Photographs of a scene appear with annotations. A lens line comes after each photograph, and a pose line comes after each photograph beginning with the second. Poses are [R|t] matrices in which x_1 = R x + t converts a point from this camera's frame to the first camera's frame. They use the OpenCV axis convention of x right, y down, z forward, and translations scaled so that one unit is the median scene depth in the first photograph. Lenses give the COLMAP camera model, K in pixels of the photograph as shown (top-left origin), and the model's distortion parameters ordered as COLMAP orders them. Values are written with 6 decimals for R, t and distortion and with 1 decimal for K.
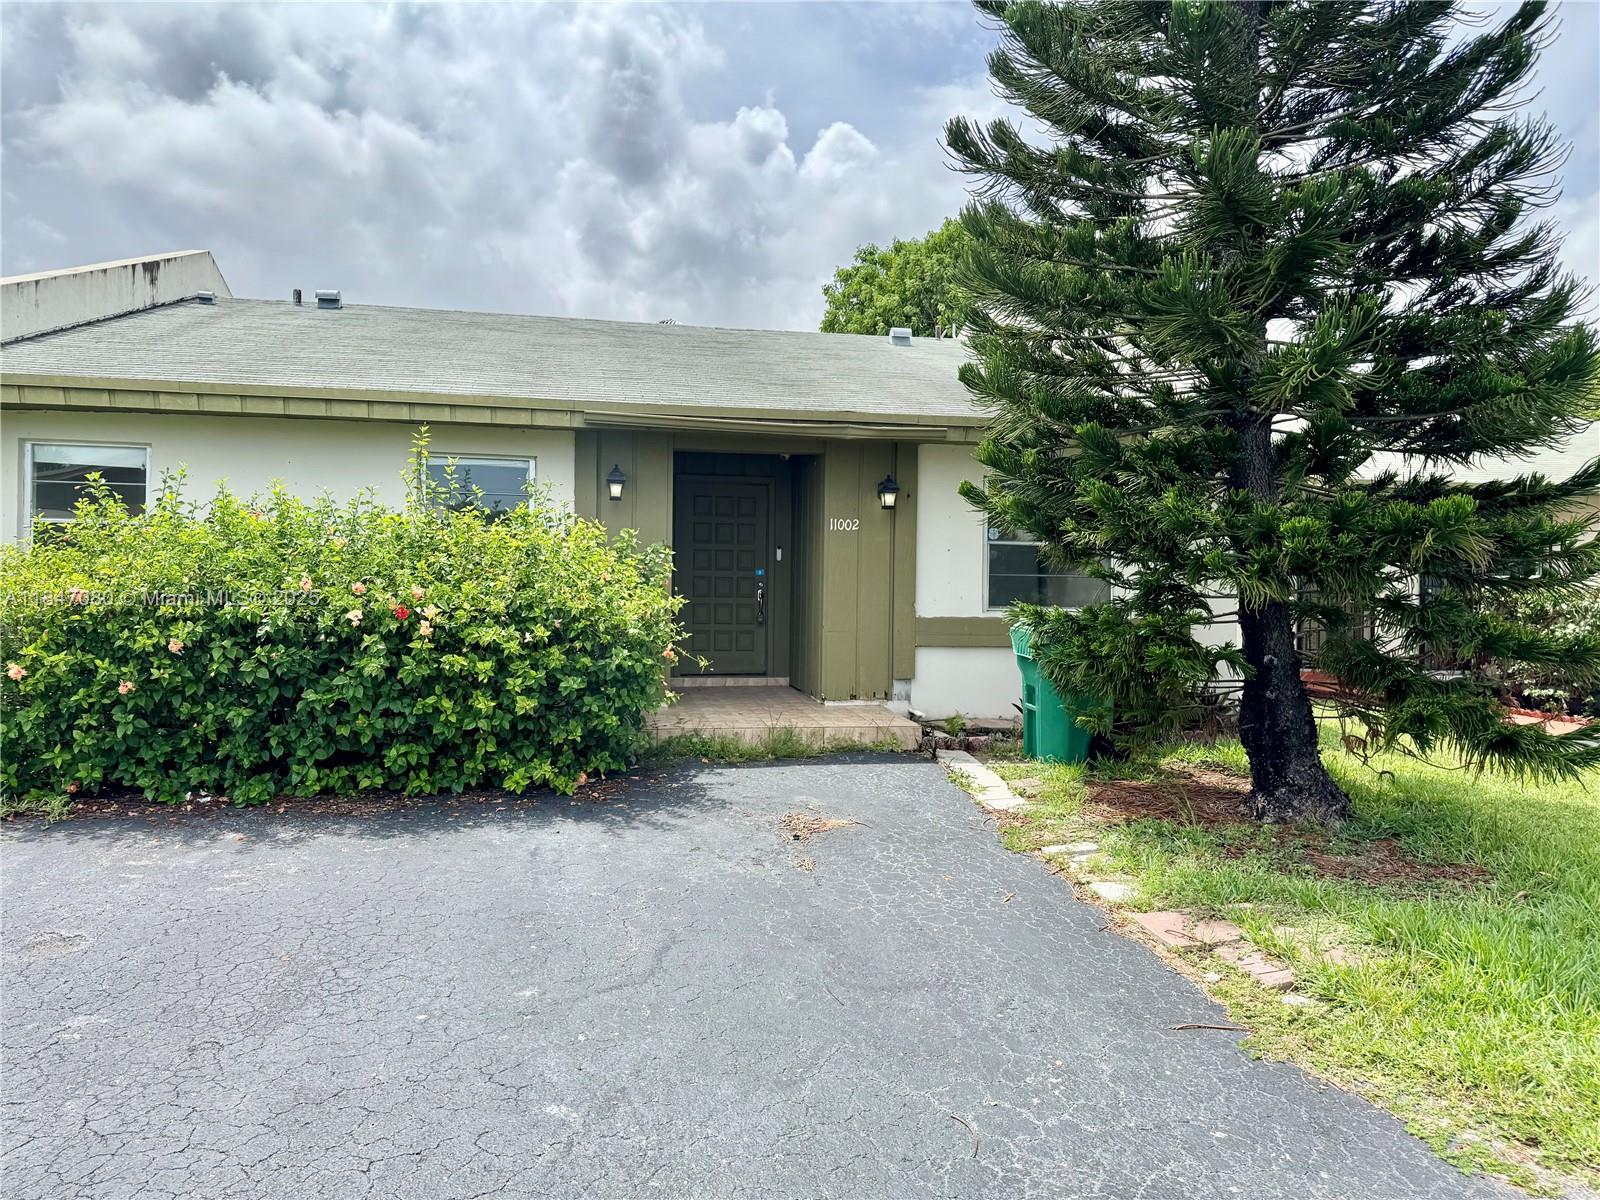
lens RADIAL K [[1126.7, 0, 800.0], [0, 1126.7, 600.0], [0, 0, 1]] dist [0.047529, -0.003999]
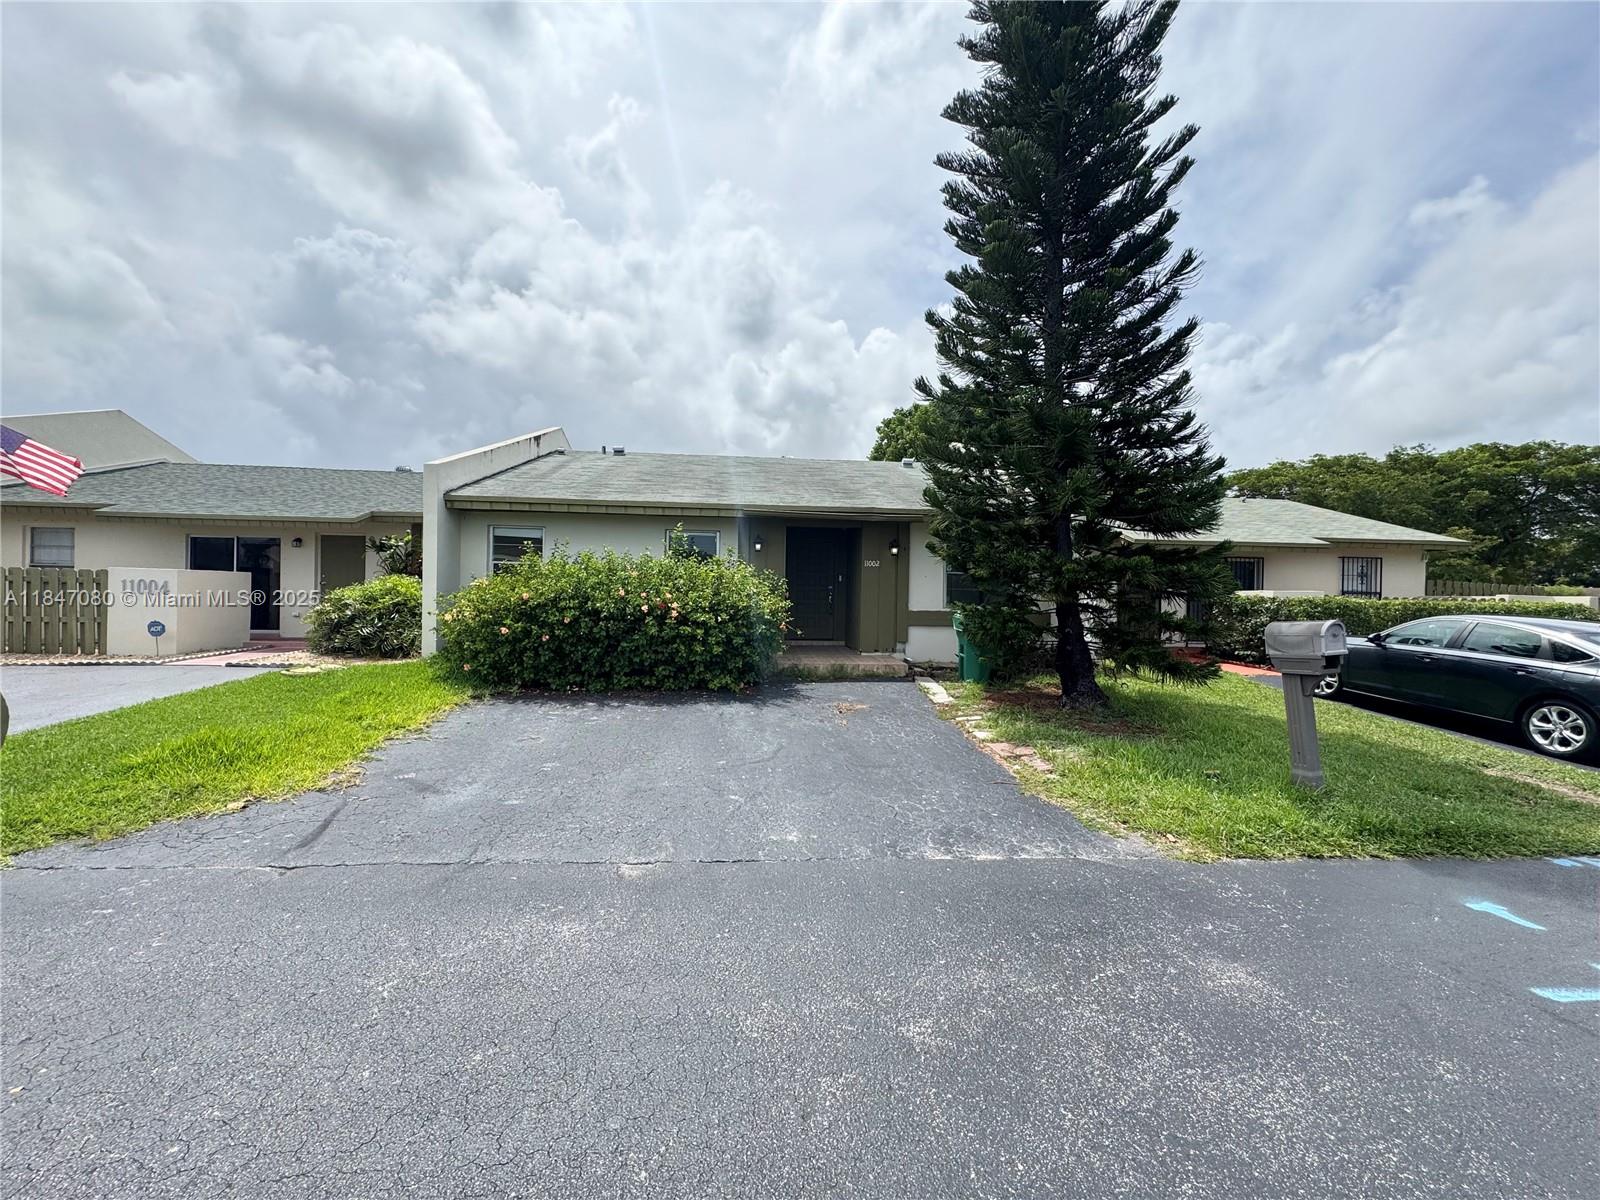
lens RADIAL K [[643.6, 0, 799.6], [0, 643.6, 596.4], [0, 0, 1]] dist [-0.002744, -0.000053]
pose [[0.995215, 0.004825, -0.097590, 0.034614], [-0.005651, 0.999951, -0.008183, 0.000968], [0.097546, 0.008695, 0.995193, -0.210391]]
